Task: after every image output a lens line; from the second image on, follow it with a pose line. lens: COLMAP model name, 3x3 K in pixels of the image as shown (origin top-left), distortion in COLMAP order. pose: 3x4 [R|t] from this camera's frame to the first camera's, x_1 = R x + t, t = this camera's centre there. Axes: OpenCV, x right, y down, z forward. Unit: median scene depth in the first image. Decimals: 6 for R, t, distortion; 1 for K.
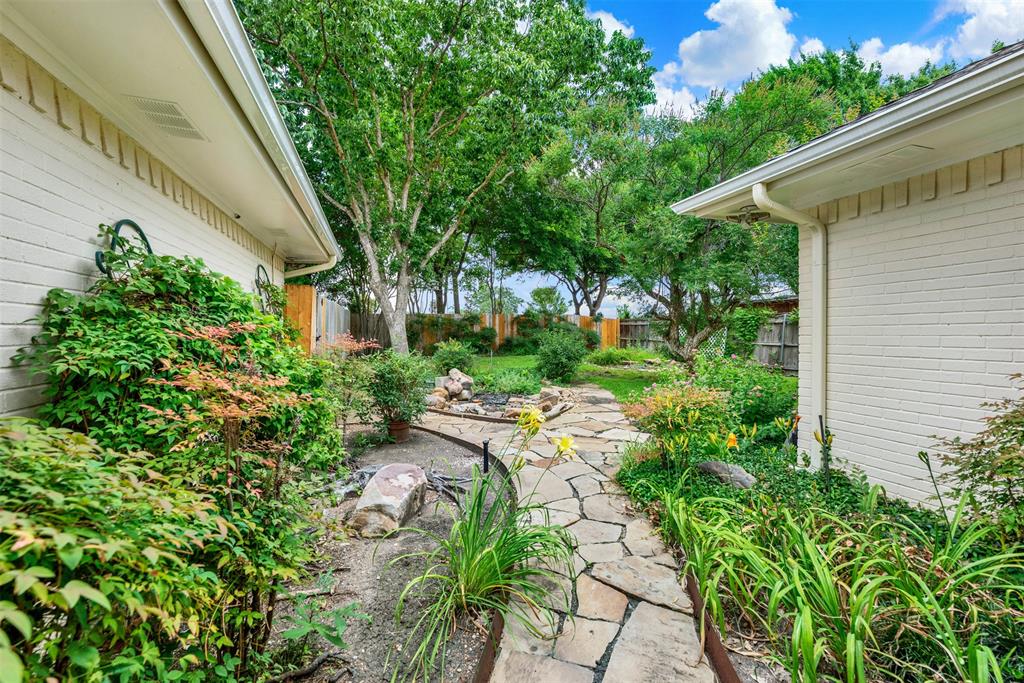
lens RADIAL K [[438.5, 0, 512.0], [0, 438.5, 341.3], [0, 0, 1]] dist [0.000146, 0.000084]
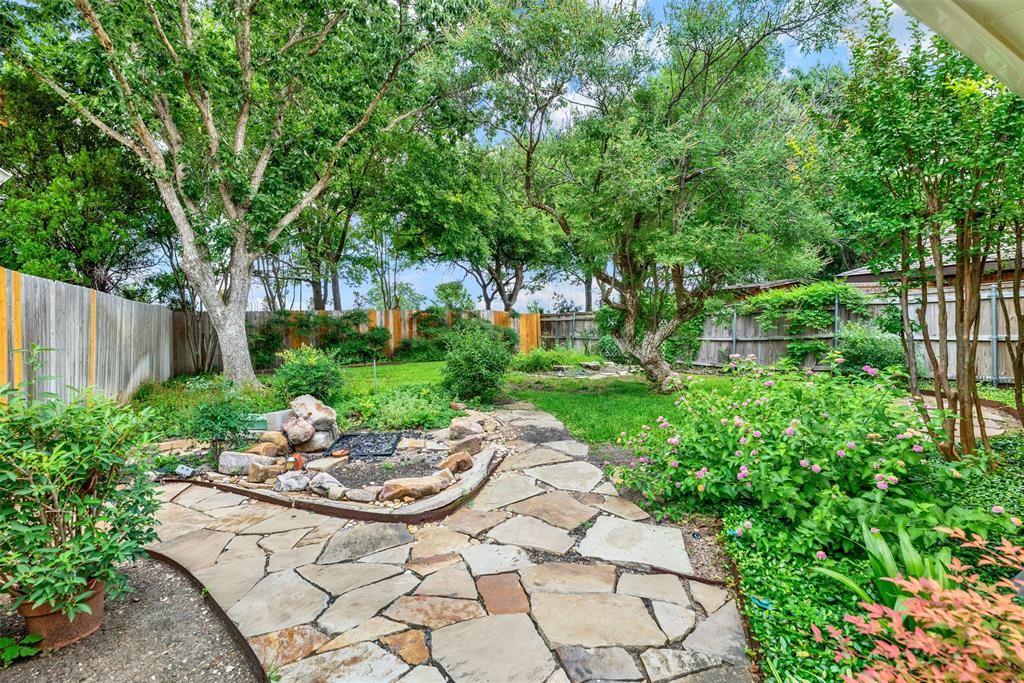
lens RADIAL K [[438.5, 0, 513.0], [0, 438.5, 340.1], [0, 0, 1]] dist [0.000146, 0.000084]
pose [[0.976417, -0.027327, 0.214157, 0.013206], [0.027822, 0.999613, 0.000702, -0.003241], [-0.214093, 0.005273, 0.976799, 0.232307]]
